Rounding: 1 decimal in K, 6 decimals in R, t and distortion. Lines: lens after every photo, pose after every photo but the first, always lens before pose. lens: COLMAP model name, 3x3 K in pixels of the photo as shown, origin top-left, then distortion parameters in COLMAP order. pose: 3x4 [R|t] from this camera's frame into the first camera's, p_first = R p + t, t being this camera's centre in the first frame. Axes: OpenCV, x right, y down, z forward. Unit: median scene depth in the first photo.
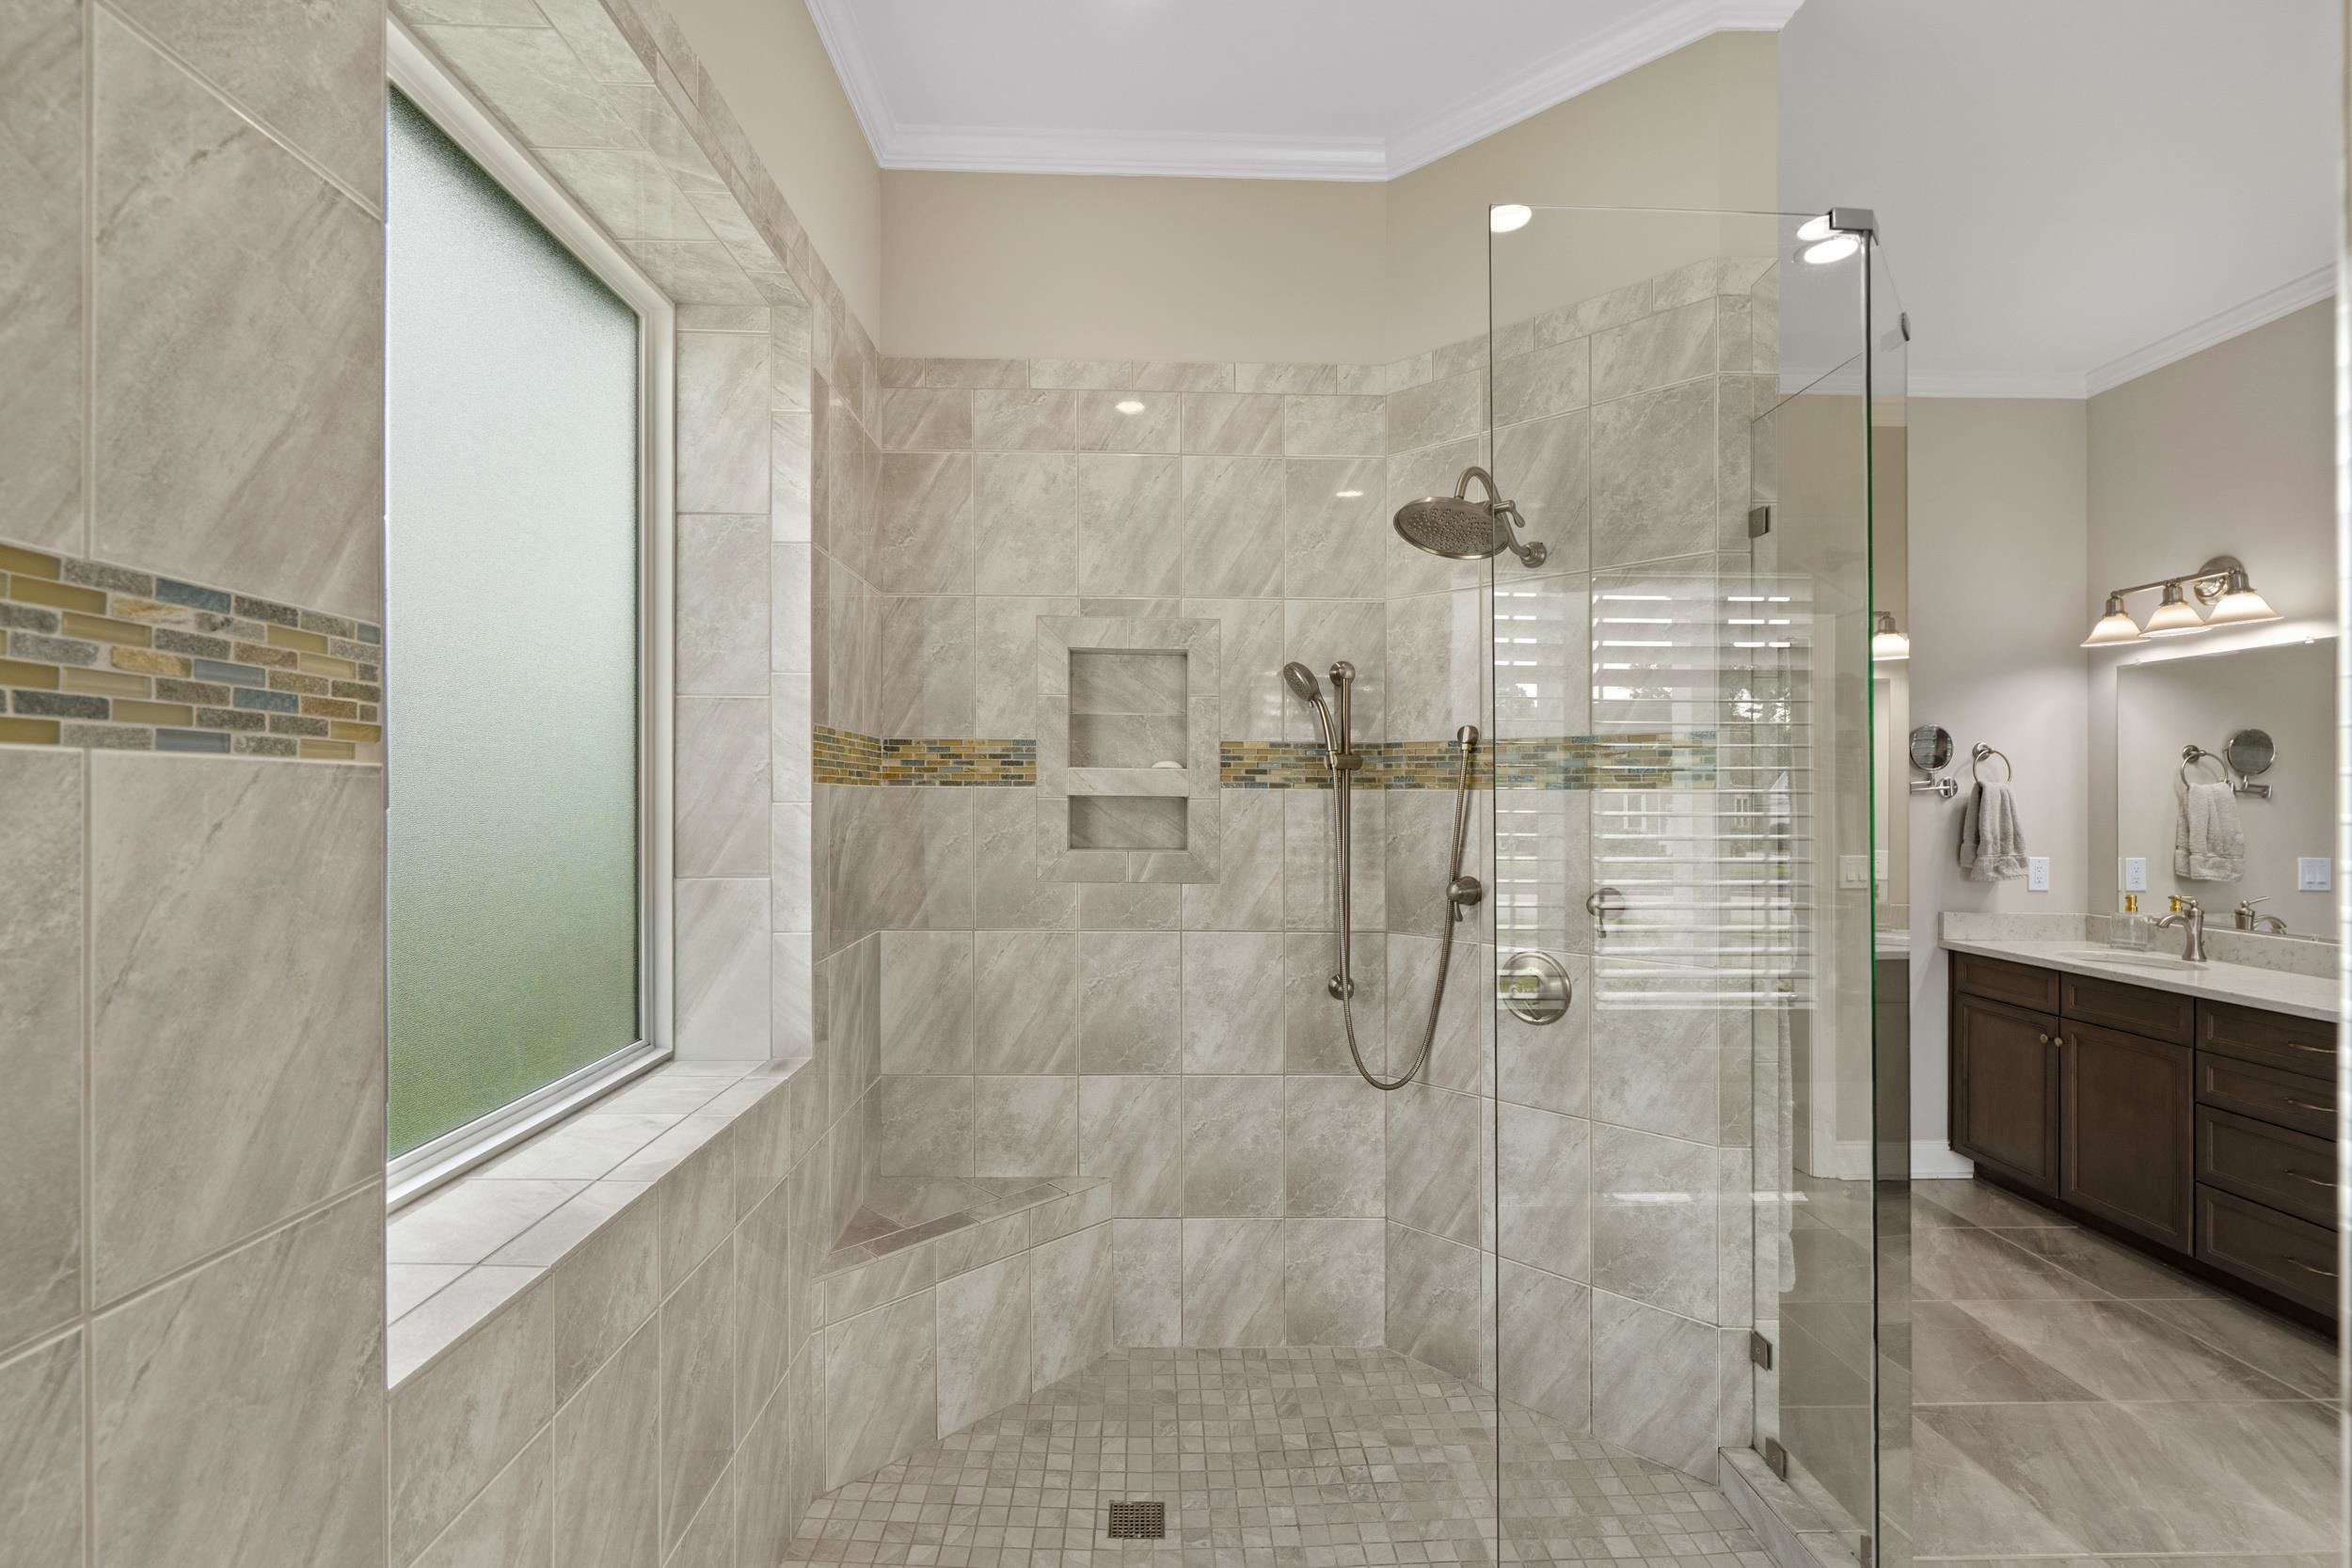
lens RADIAL K [[1073.7, 0, 1185.4], [0, 1073.7, 787.8], [0, 0, 1]] dist [-0.004334, 0.001700]
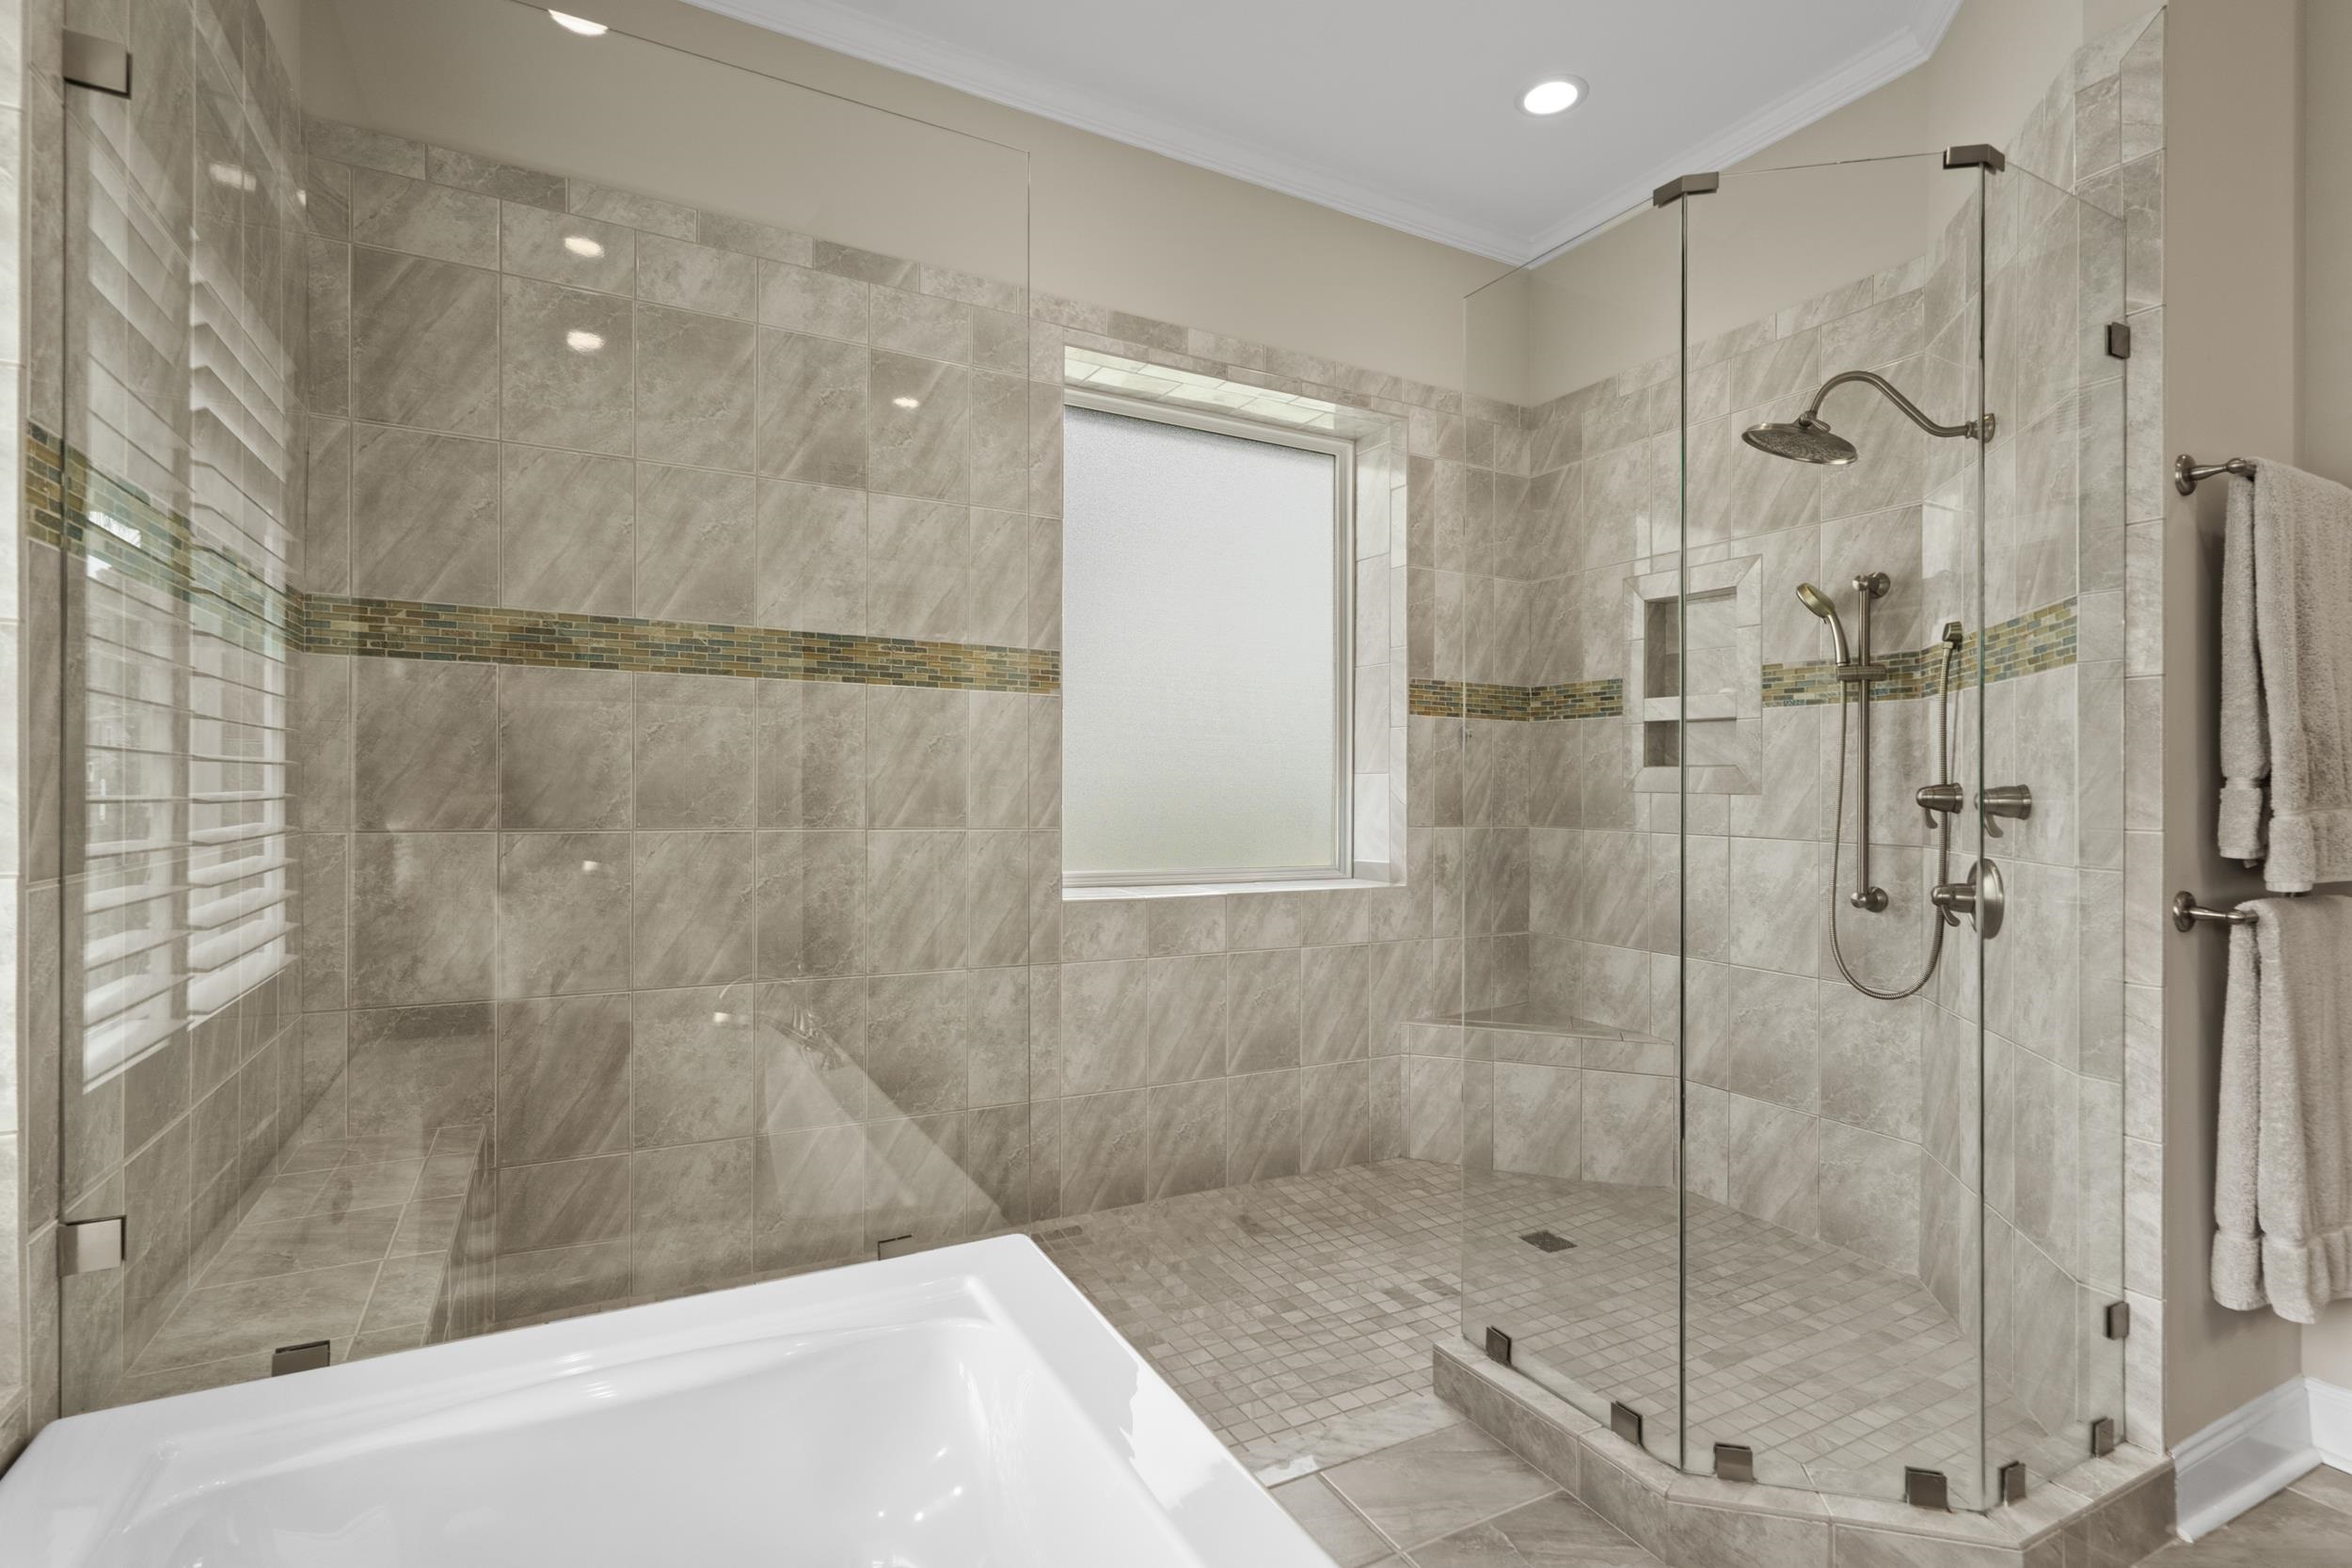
lens RADIAL K [[1073.7, 0, 1135.8], [0, 1073.7, 788.9], [0, 0, 1]] dist [-0.004334, 0.001700]
pose [[0.432841, 0.005910, -0.901451, 0.742554], [-0.003351, 0.999982, 0.004947, 0.080069], [0.901464, 0.000879, 0.432854, -0.048991]]
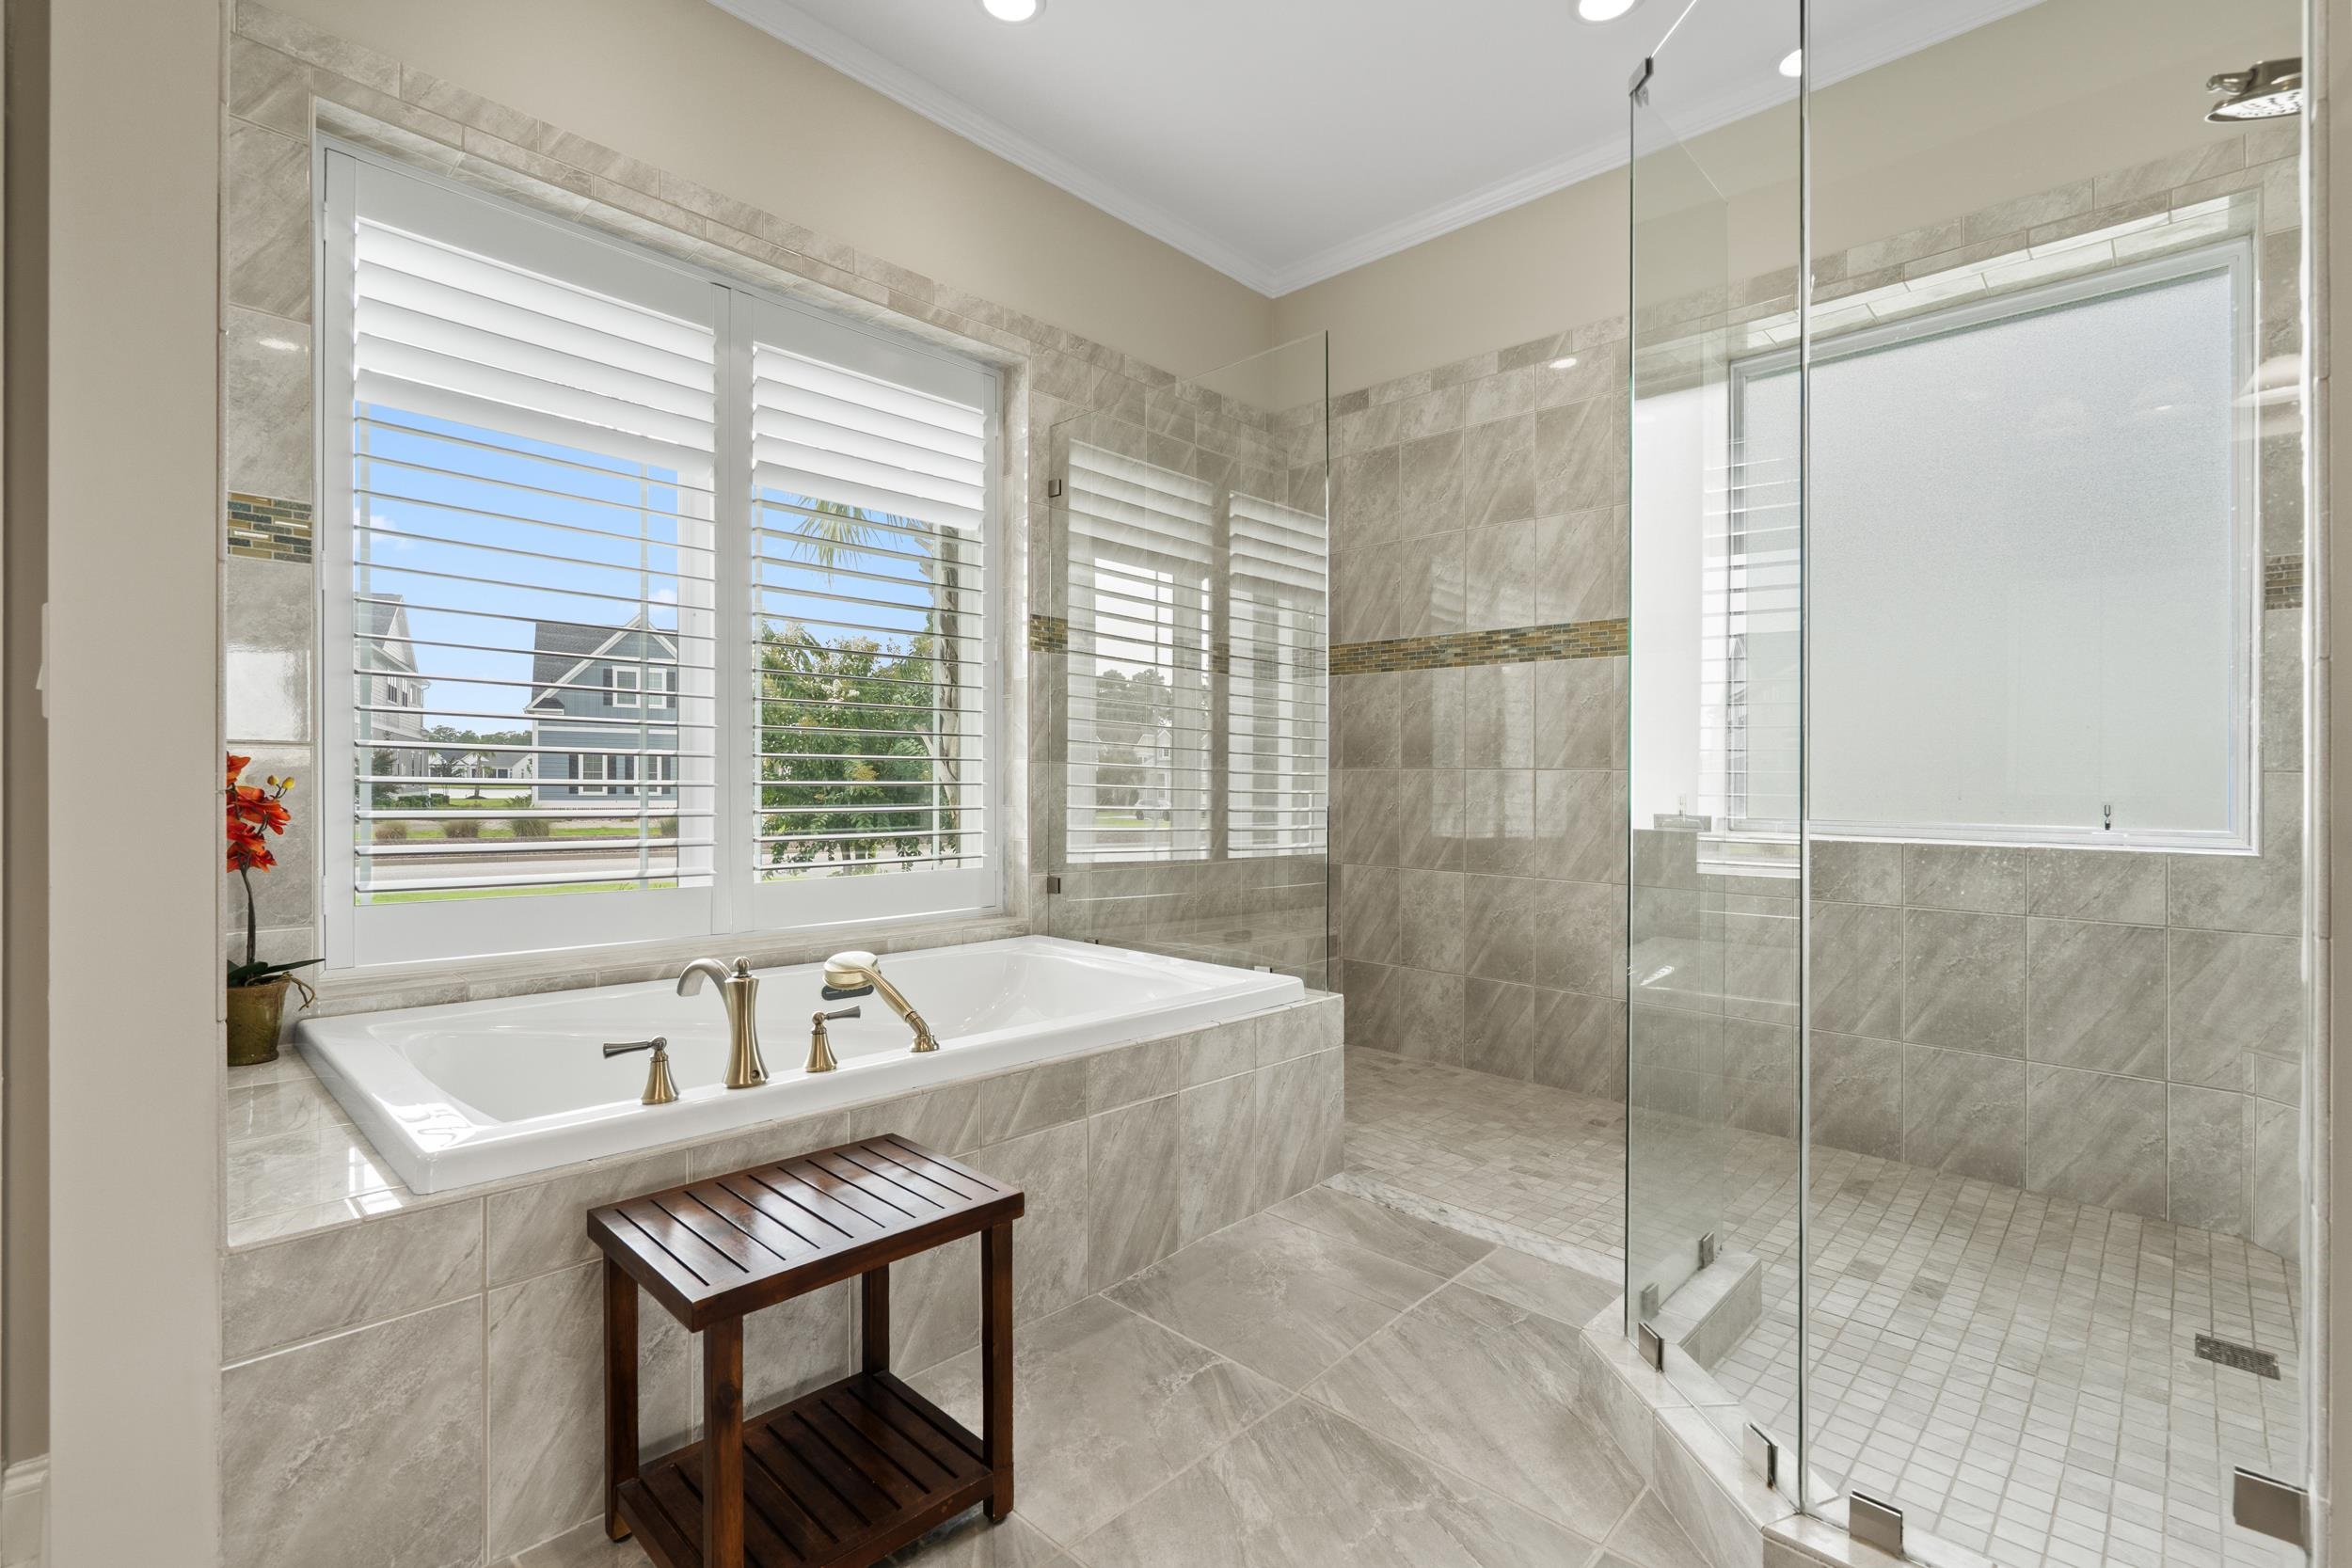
lens RADIAL K [[1073.7, 0, 1191.4], [0, 1073.7, 777.8], [0, 0, 1]] dist [-0.004334, 0.001700]
pose [[-0.706482, 0.005202, -0.707712, 0.988165], [0.006592, 0.999978, 0.000769, 0.129327], [0.707700, -0.004122, -0.706501, 0.793012]]
